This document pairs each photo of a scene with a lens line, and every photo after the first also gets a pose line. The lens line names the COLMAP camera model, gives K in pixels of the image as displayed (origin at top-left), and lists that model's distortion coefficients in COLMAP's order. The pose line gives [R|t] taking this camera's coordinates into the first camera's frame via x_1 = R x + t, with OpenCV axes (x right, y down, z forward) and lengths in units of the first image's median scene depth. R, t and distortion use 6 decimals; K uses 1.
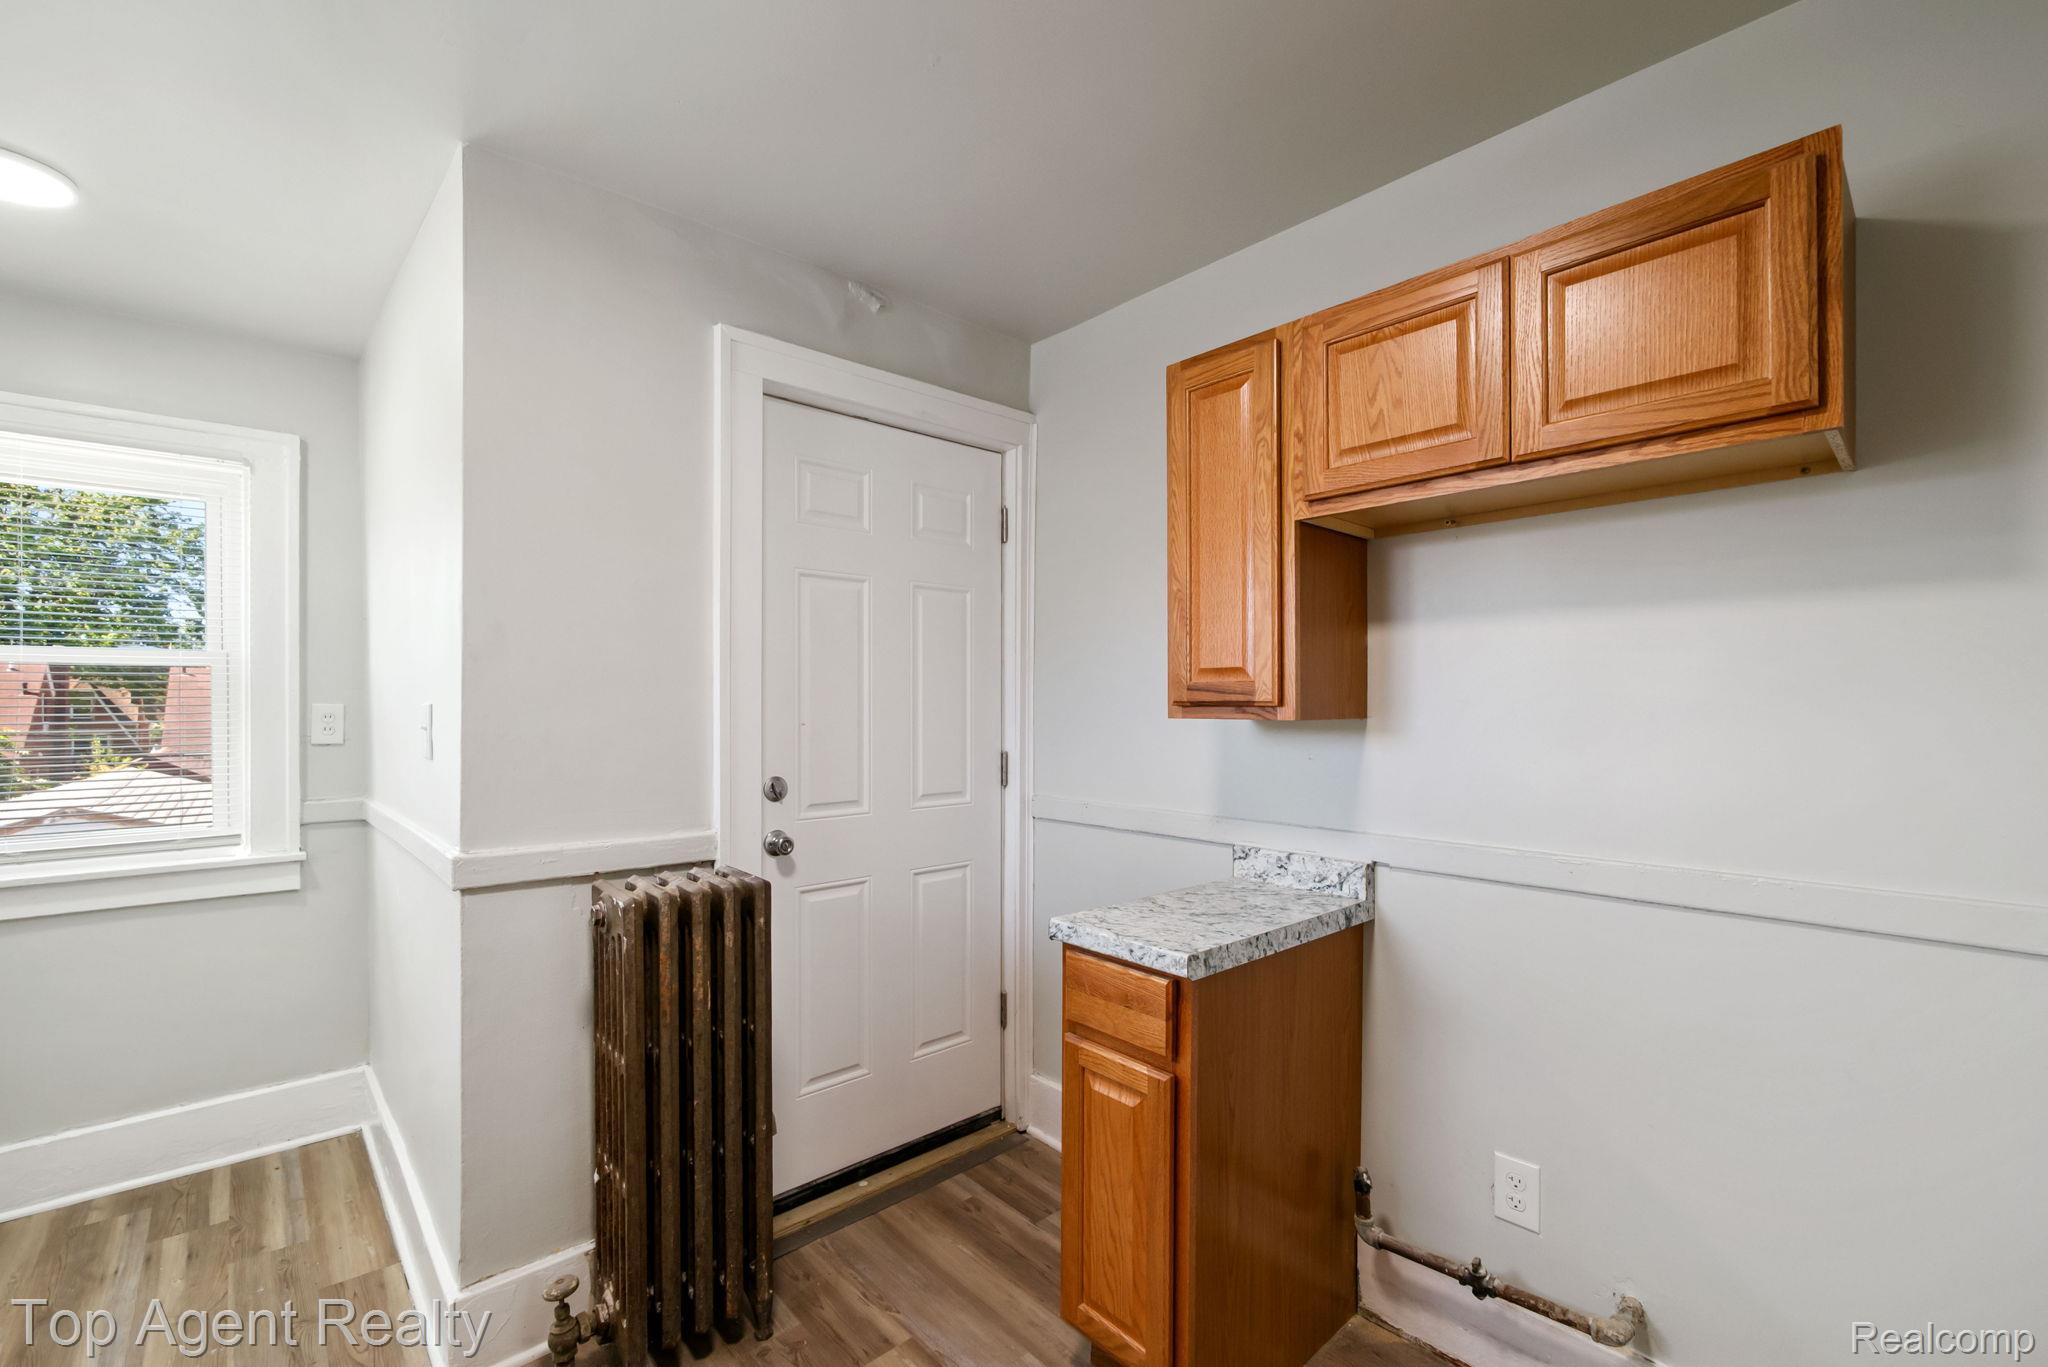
lens RADIAL K [[869.2, 0, 1022.9], [0, 869.2, 709.1], [0, 0, 1]] dist [-0.011560, -0.000024]
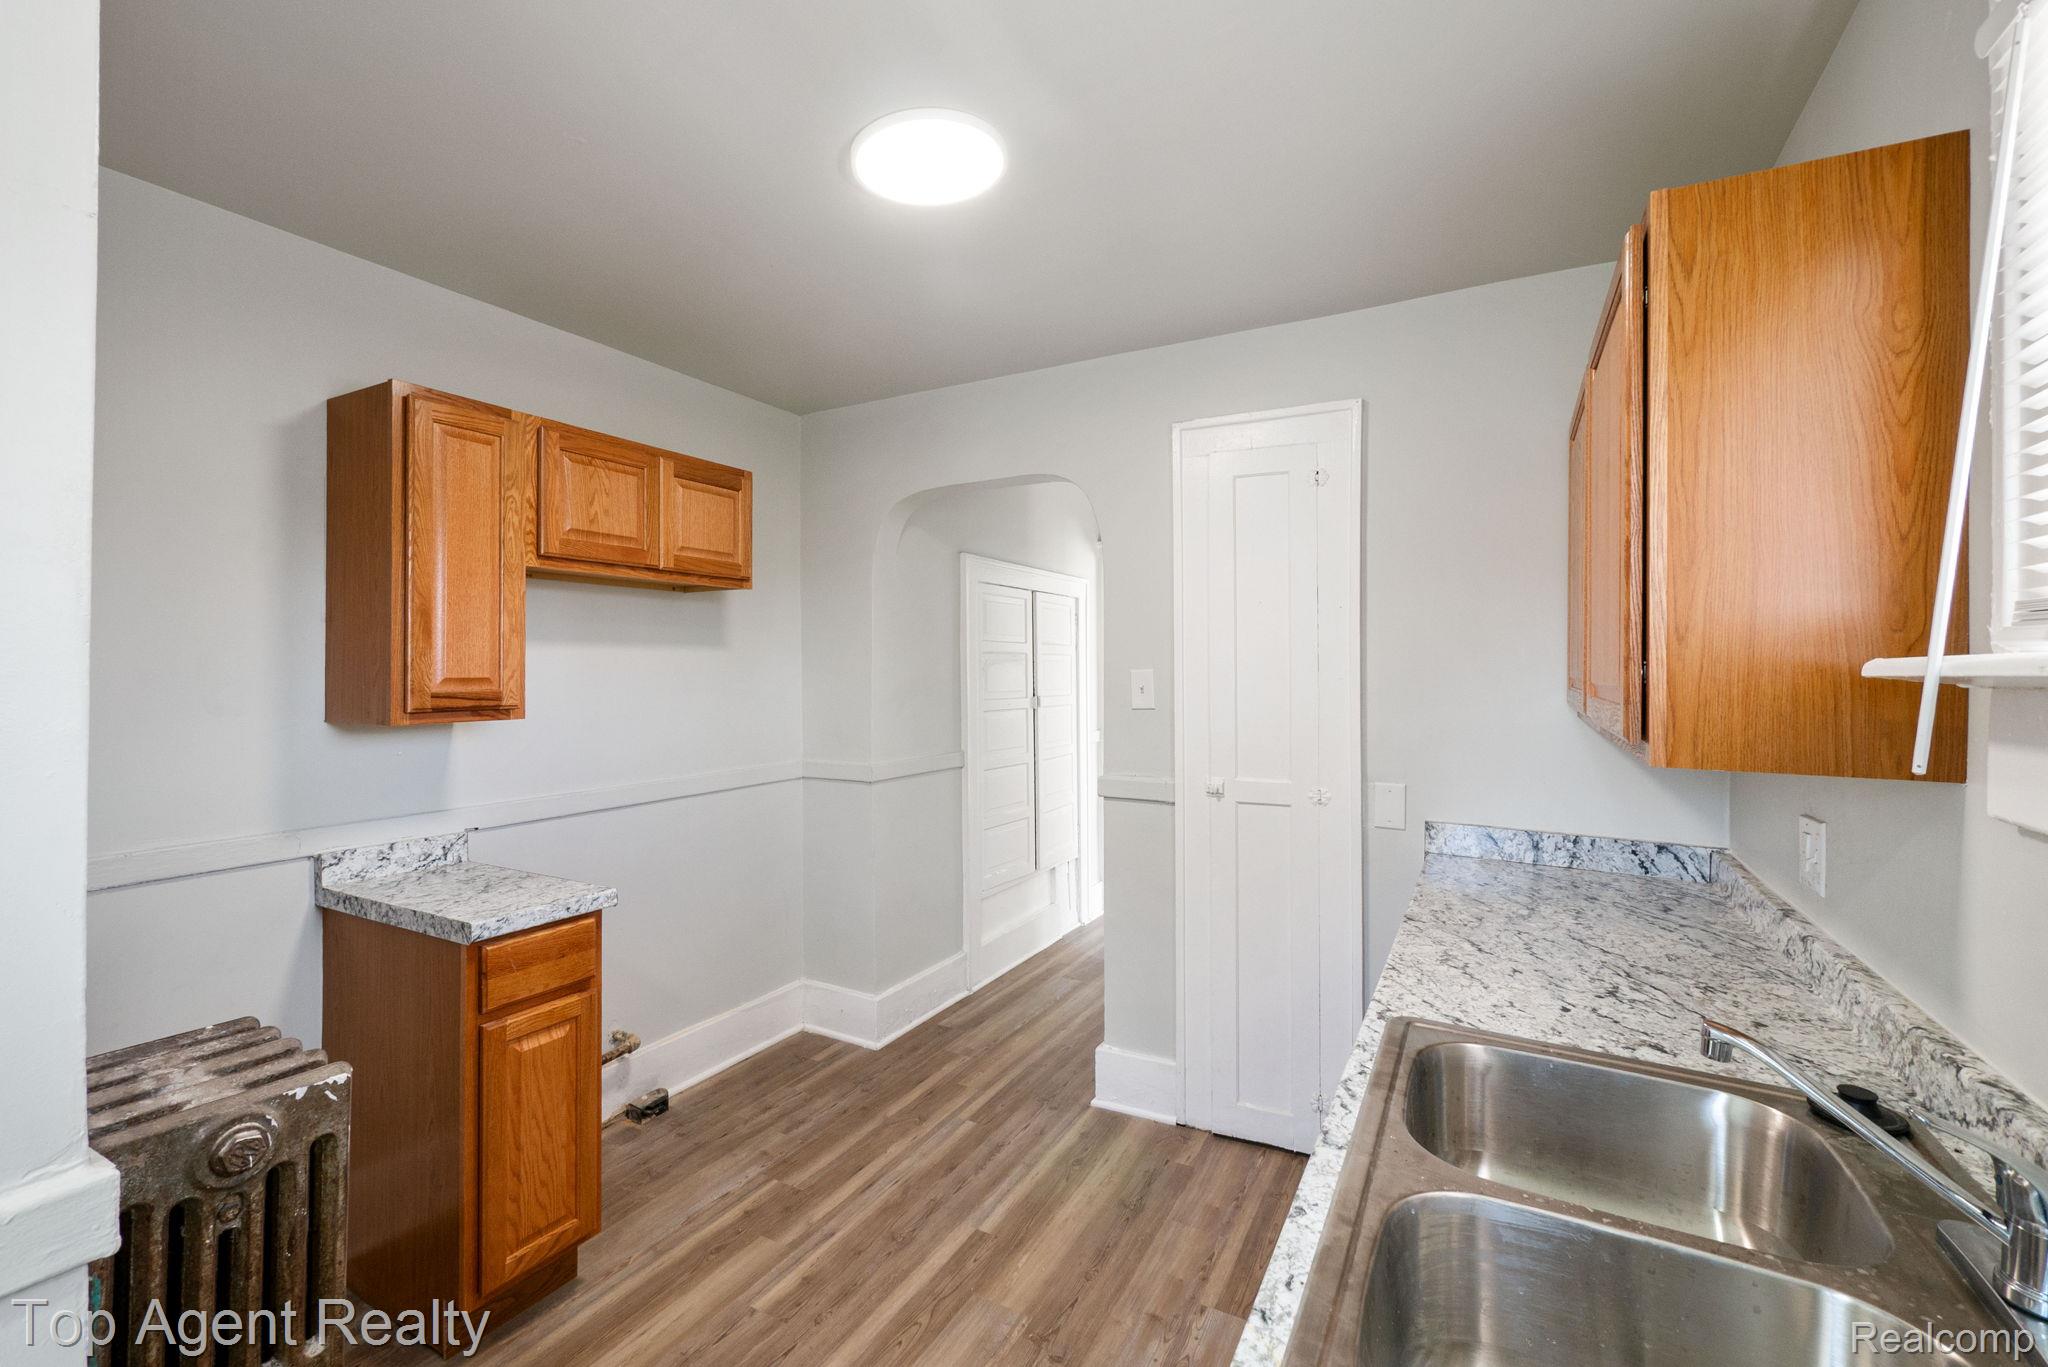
lens RADIAL K [[873.1, 0, 1005.2], [0, 873.1, 677.4], [0, 0, 1]] dist [-0.003142, 0.000249]
pose [[-0.315062, -0.006857, 0.949046, -1.132886], [0.006310, 0.999937, 0.009319, -0.056207], [-0.949050, 0.008924, -0.314999, 0.710992]]
